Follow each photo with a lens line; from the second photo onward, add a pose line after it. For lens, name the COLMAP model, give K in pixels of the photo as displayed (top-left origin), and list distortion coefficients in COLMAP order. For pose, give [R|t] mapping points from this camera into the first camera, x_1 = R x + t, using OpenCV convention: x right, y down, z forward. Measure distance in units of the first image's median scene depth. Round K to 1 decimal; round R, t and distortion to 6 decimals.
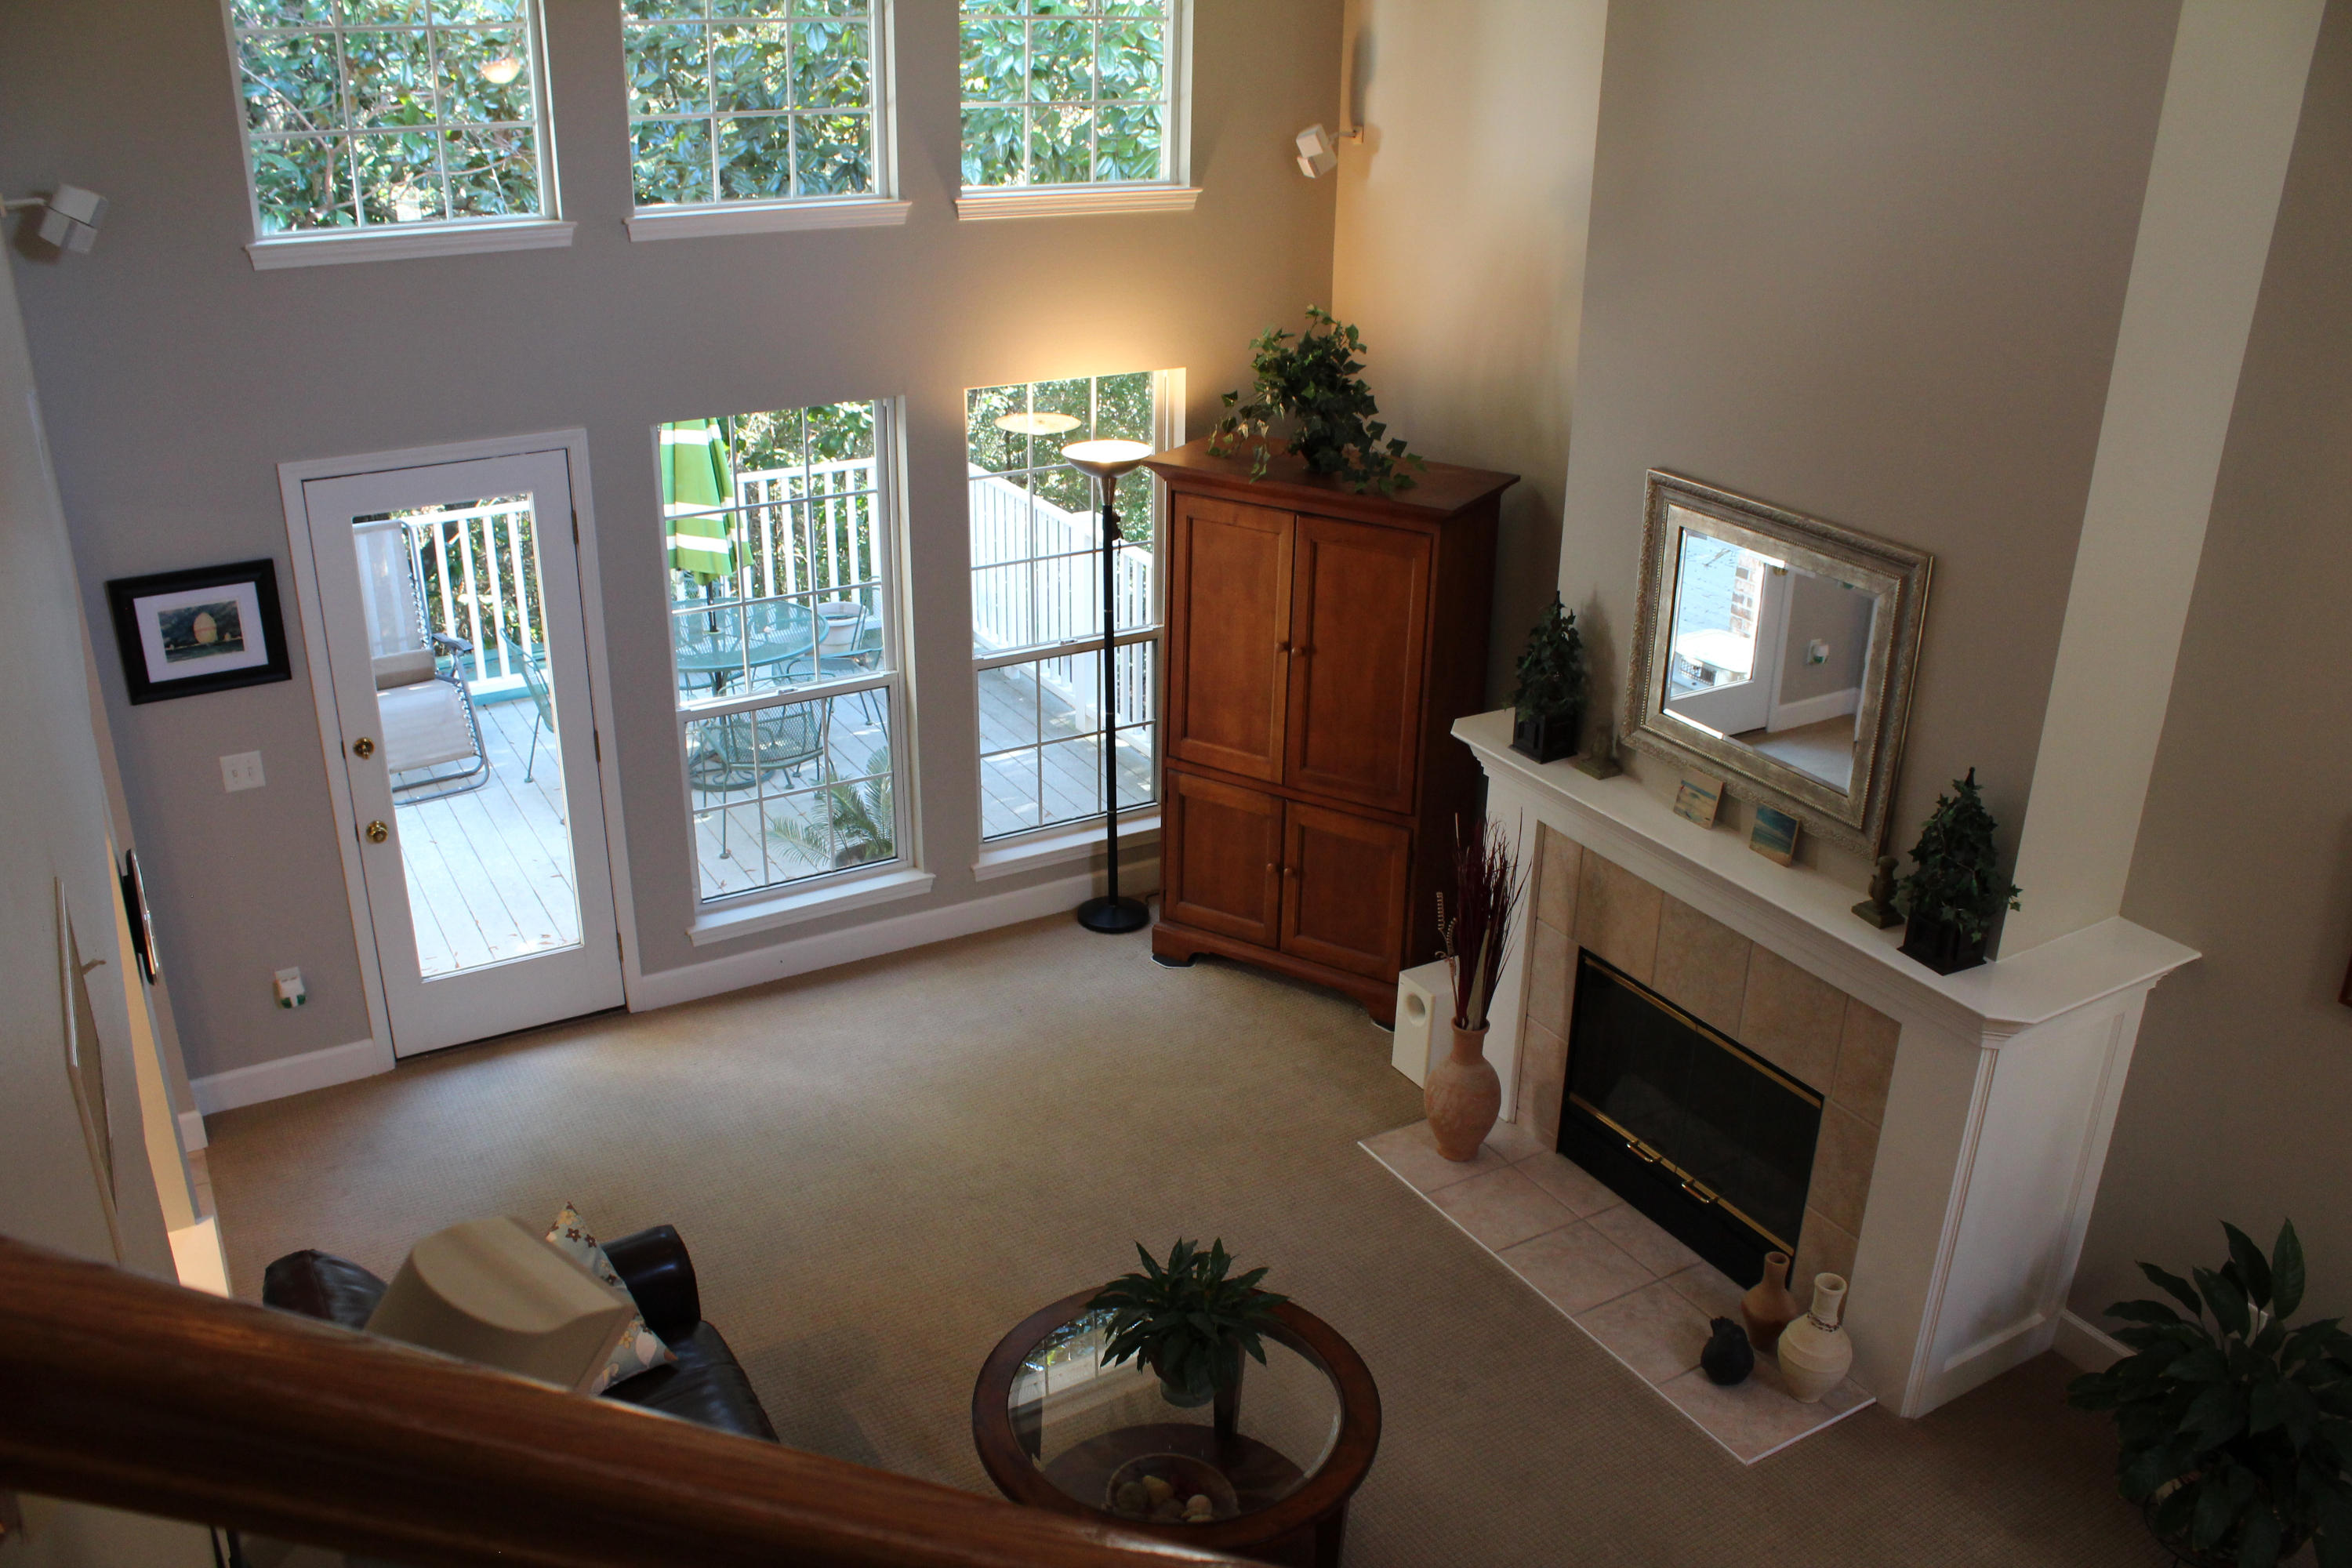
lens RADIAL K [[1937.9, 0, 1175.8], [0, 1937.9, 782.9], [0, 0, 1]] dist [-0.162976, 0.132123]
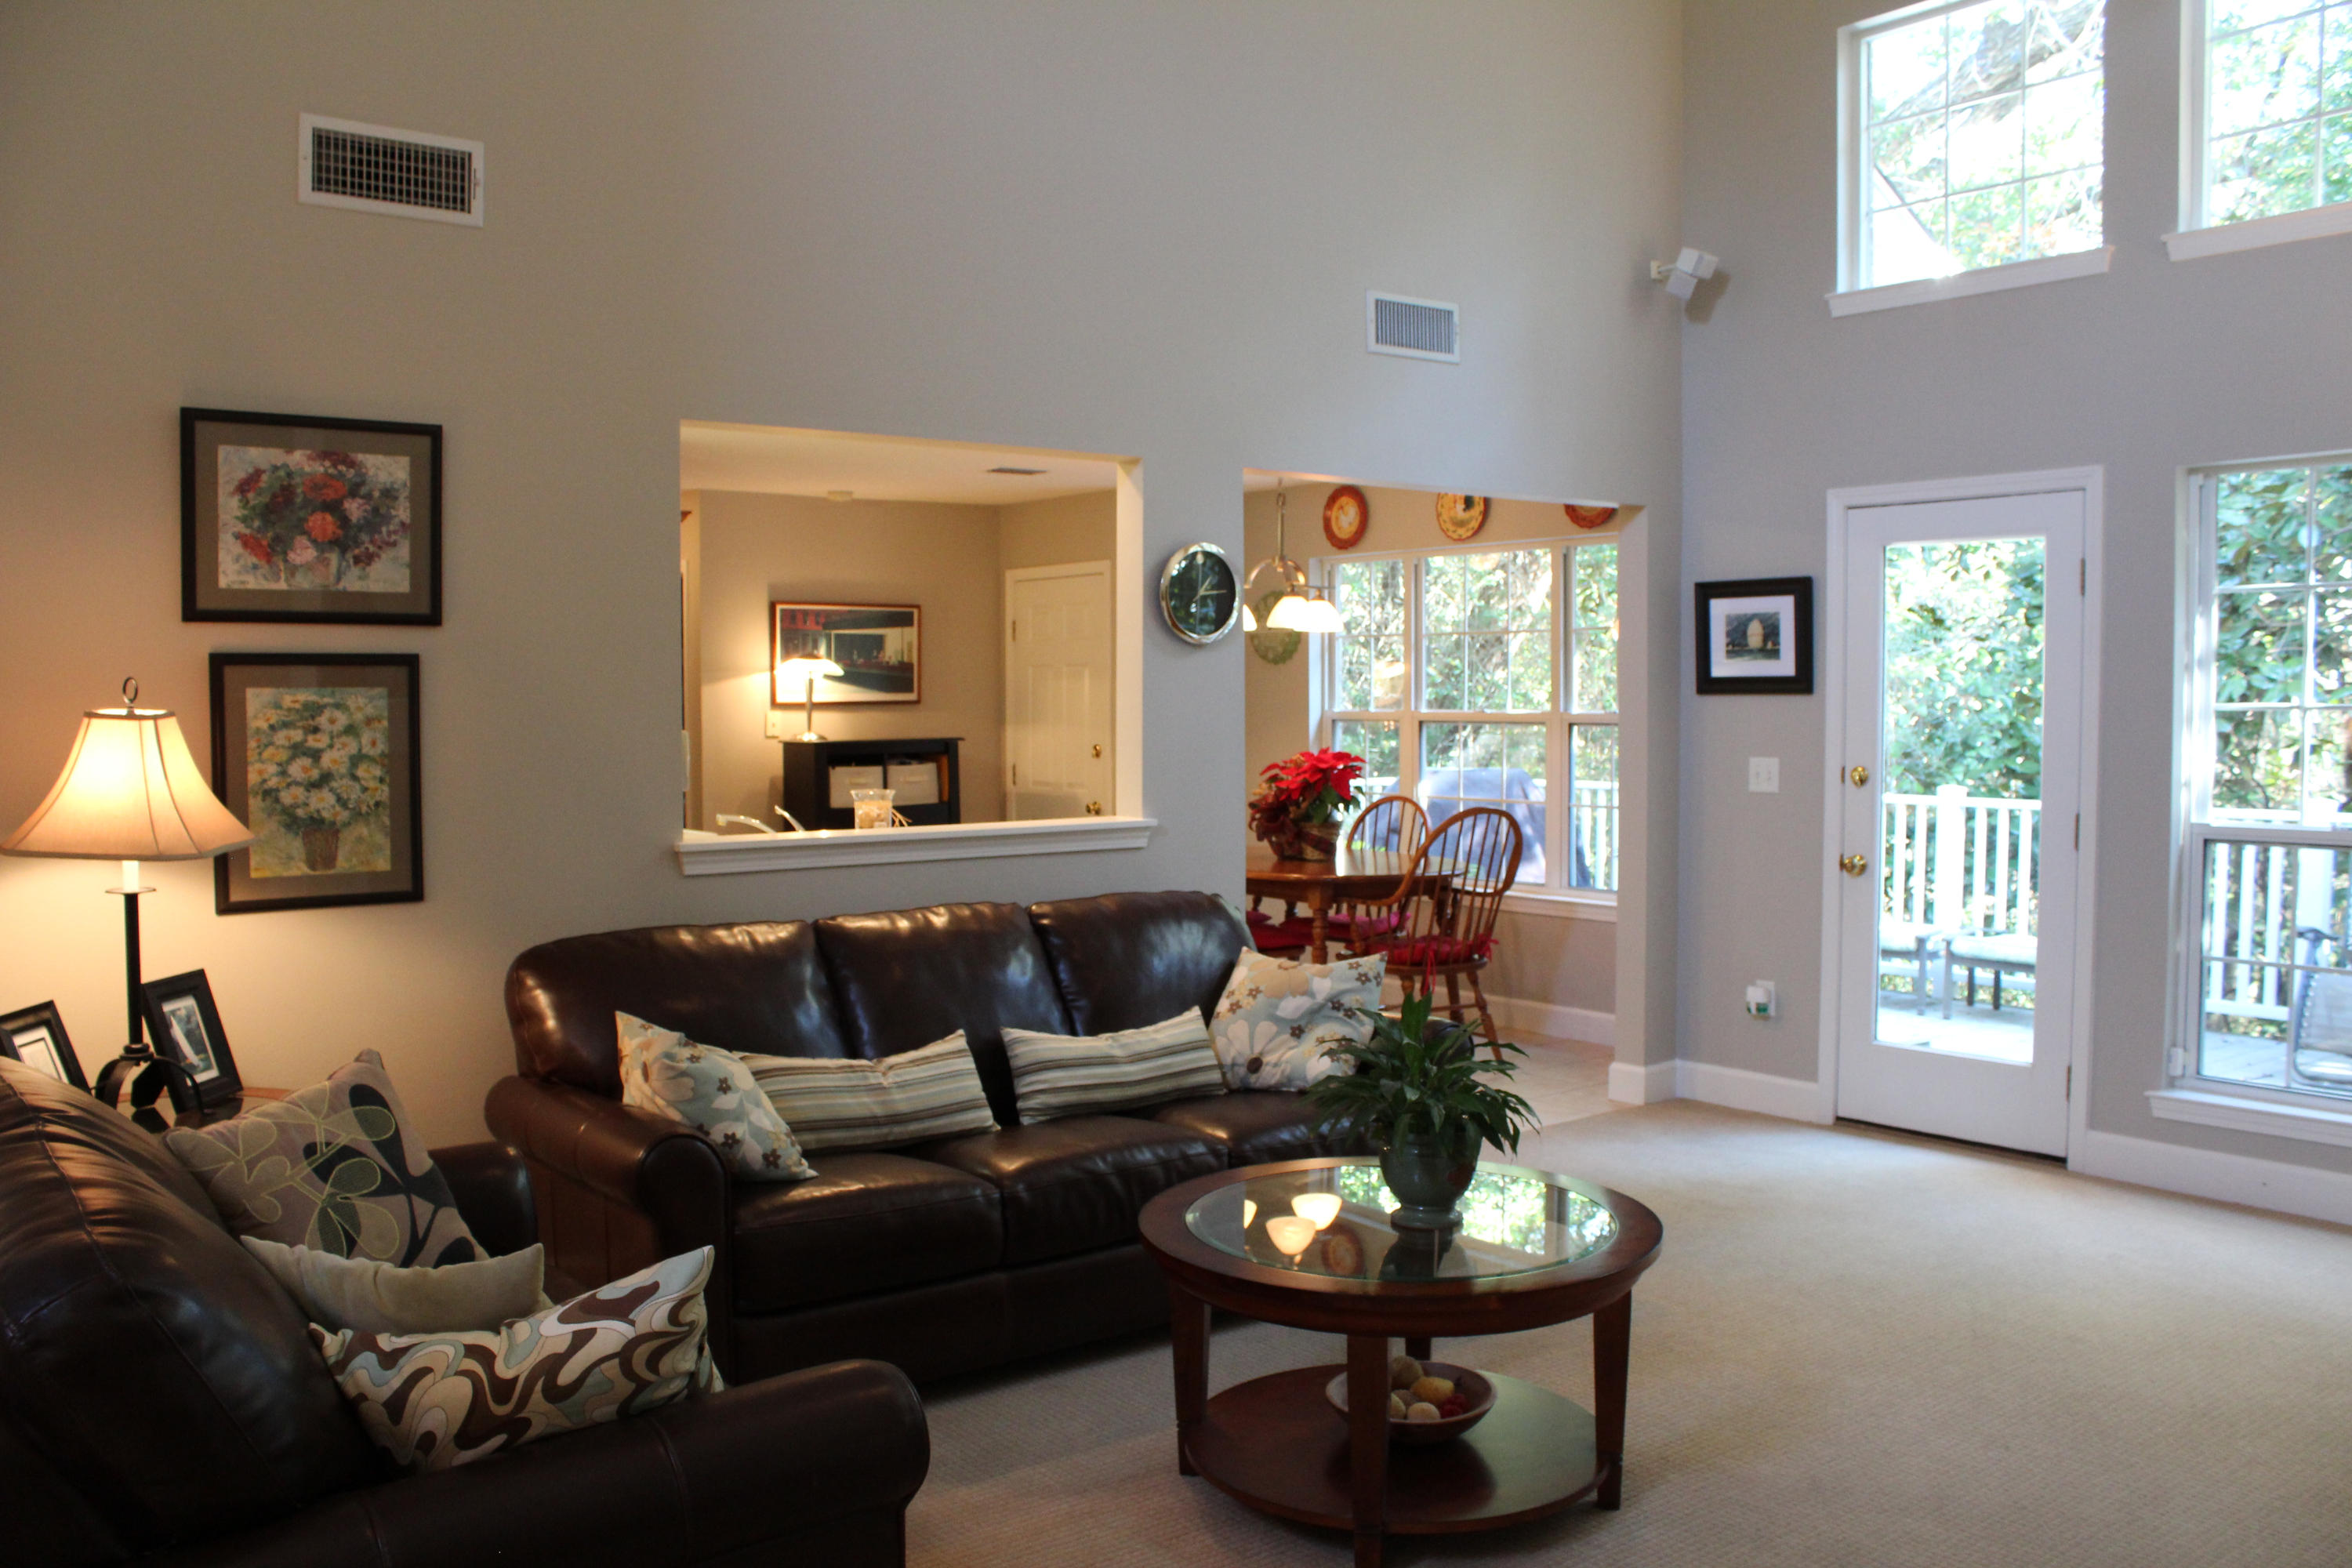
lens RADIAL K [[1937.9, 0, 1166.2], [0, 1937.9, 802.9], [0, 0, 1]] dist [-0.162976, 0.132123]
pose [[0.126932, 0.040106, -0.991100, 0.568305], [-0.379133, 0.925275, -0.011114, 0.155822], [0.916595, 0.377170, 0.132652, 0.551427]]
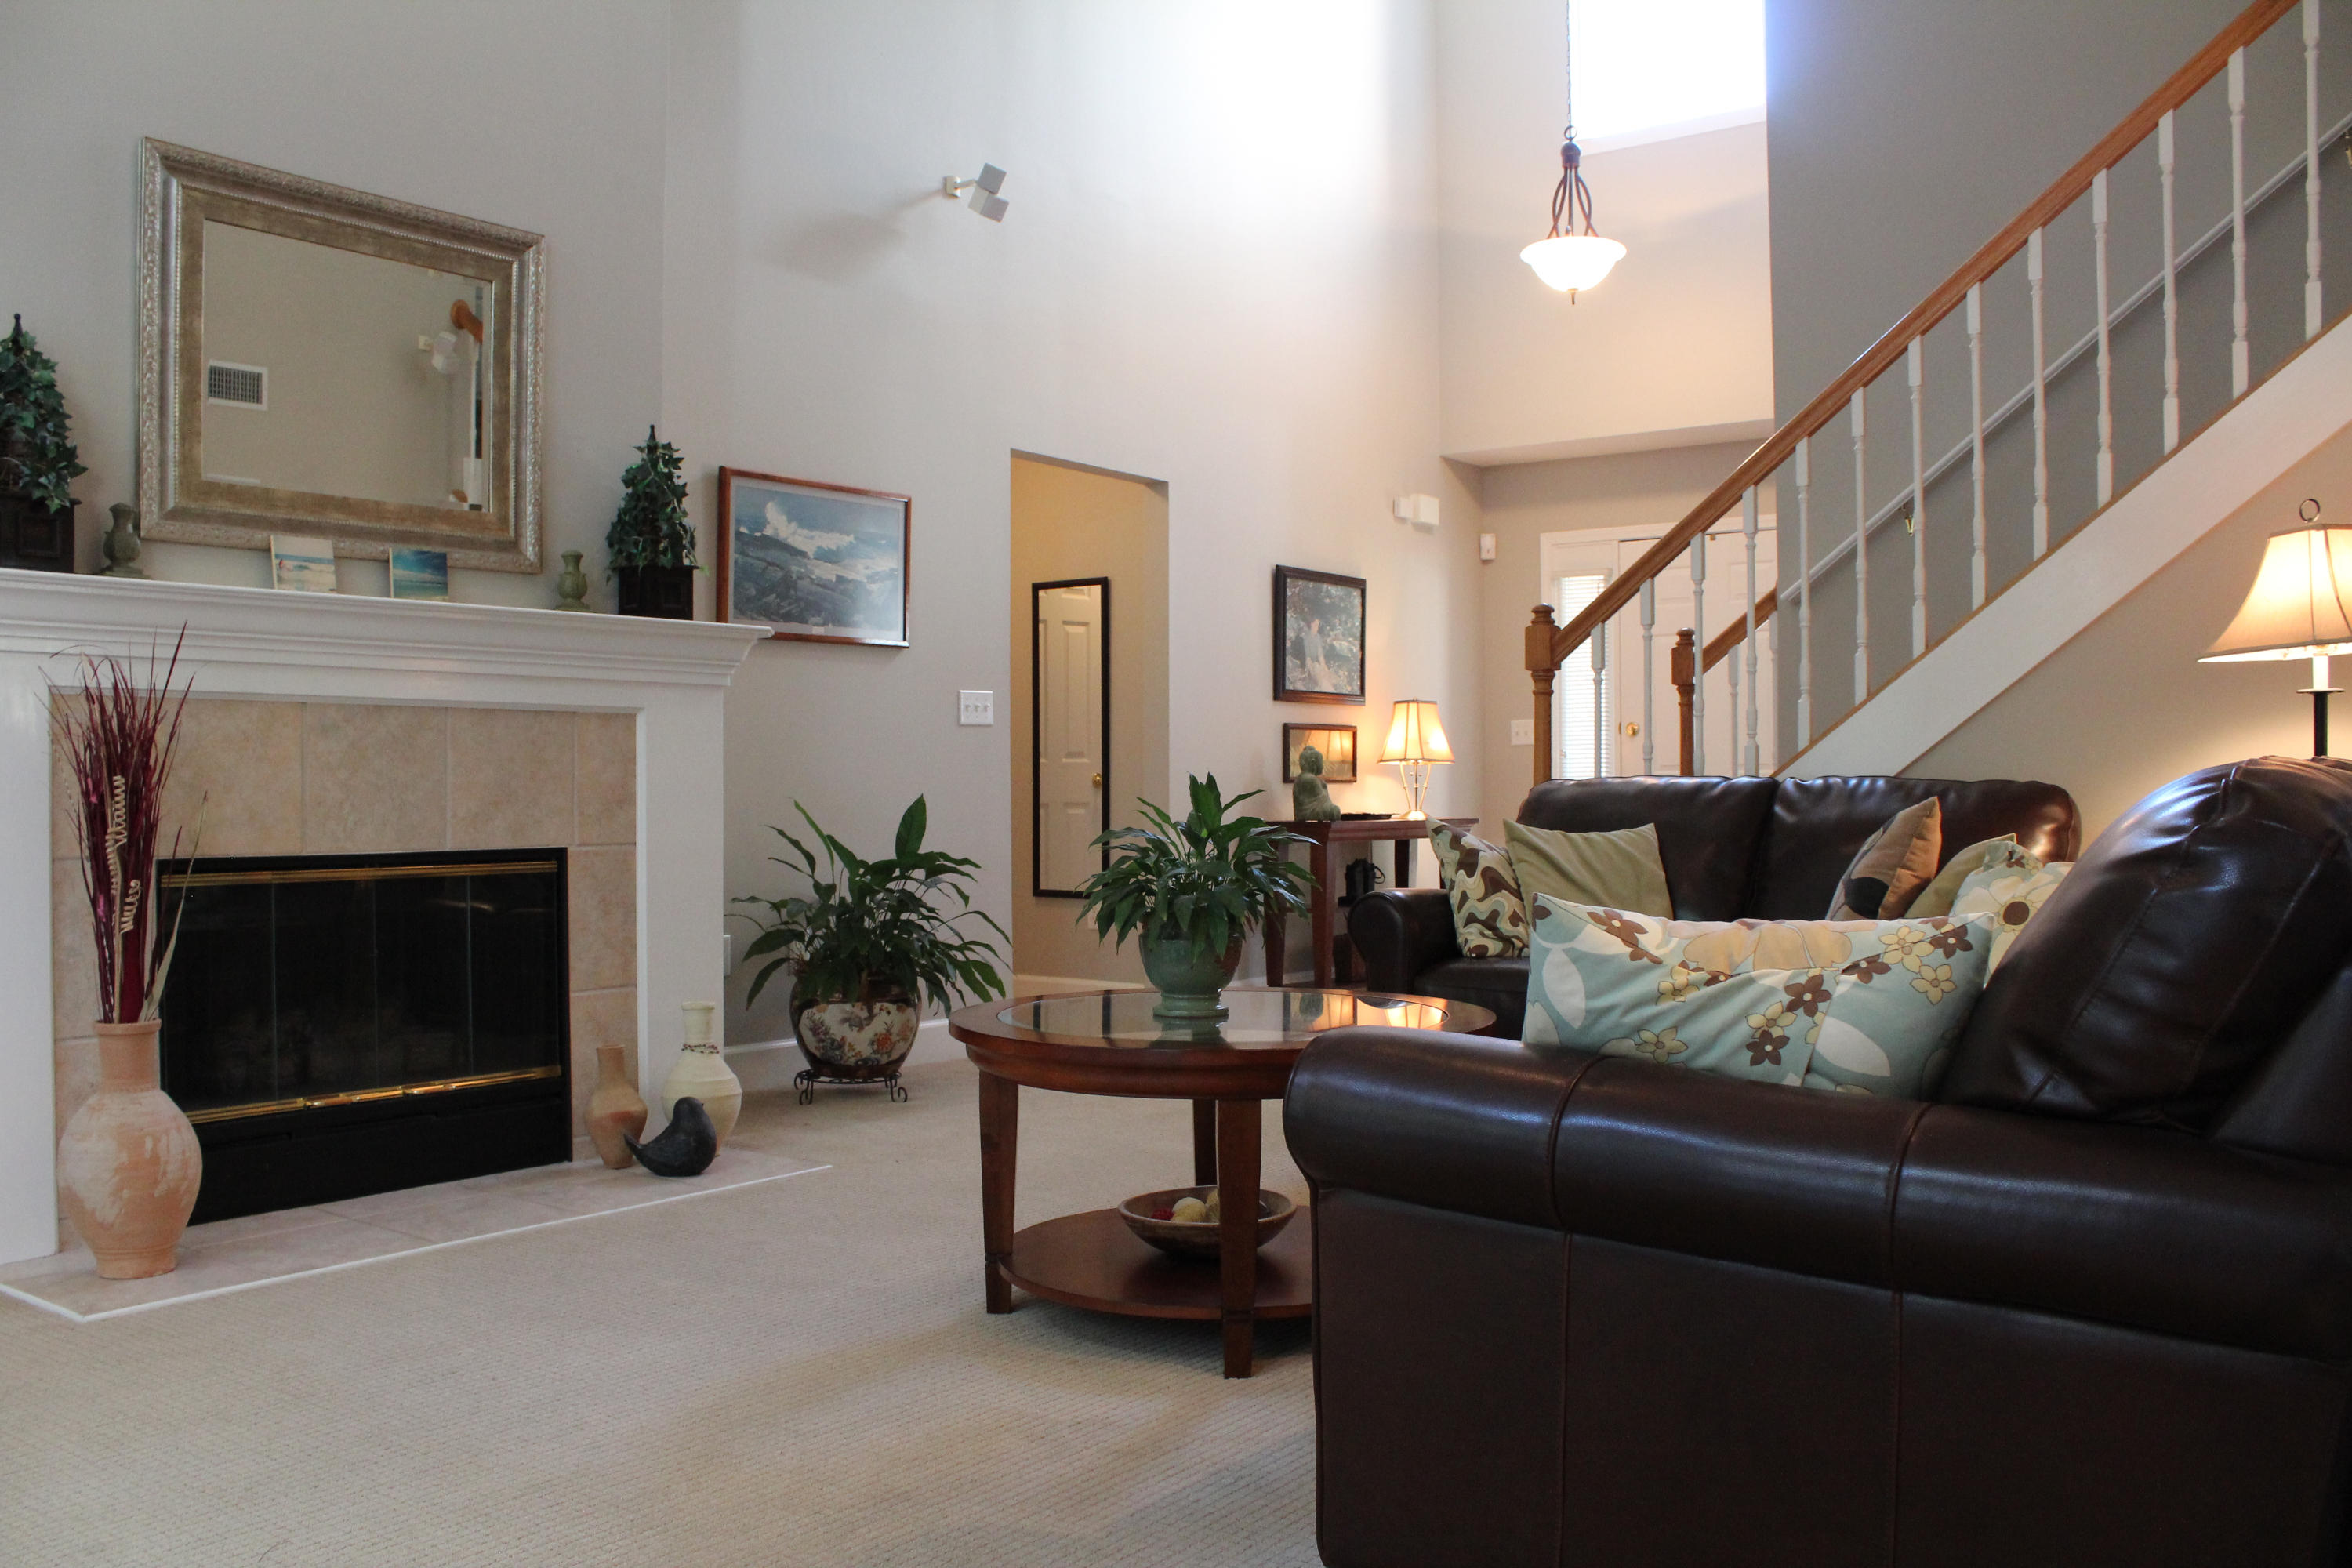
lens RADIAL K [[1937.9, 0, 1151.3], [0, 1937.9, 789.8], [0, 0, 1]] dist [-0.162976, 0.132123]
pose [[-0.382495, -0.011925, 0.923881, -0.516281], [0.359847, 0.919043, 0.160842, 0.082947], [-0.851004, 0.393977, -0.347238, 0.935324]]
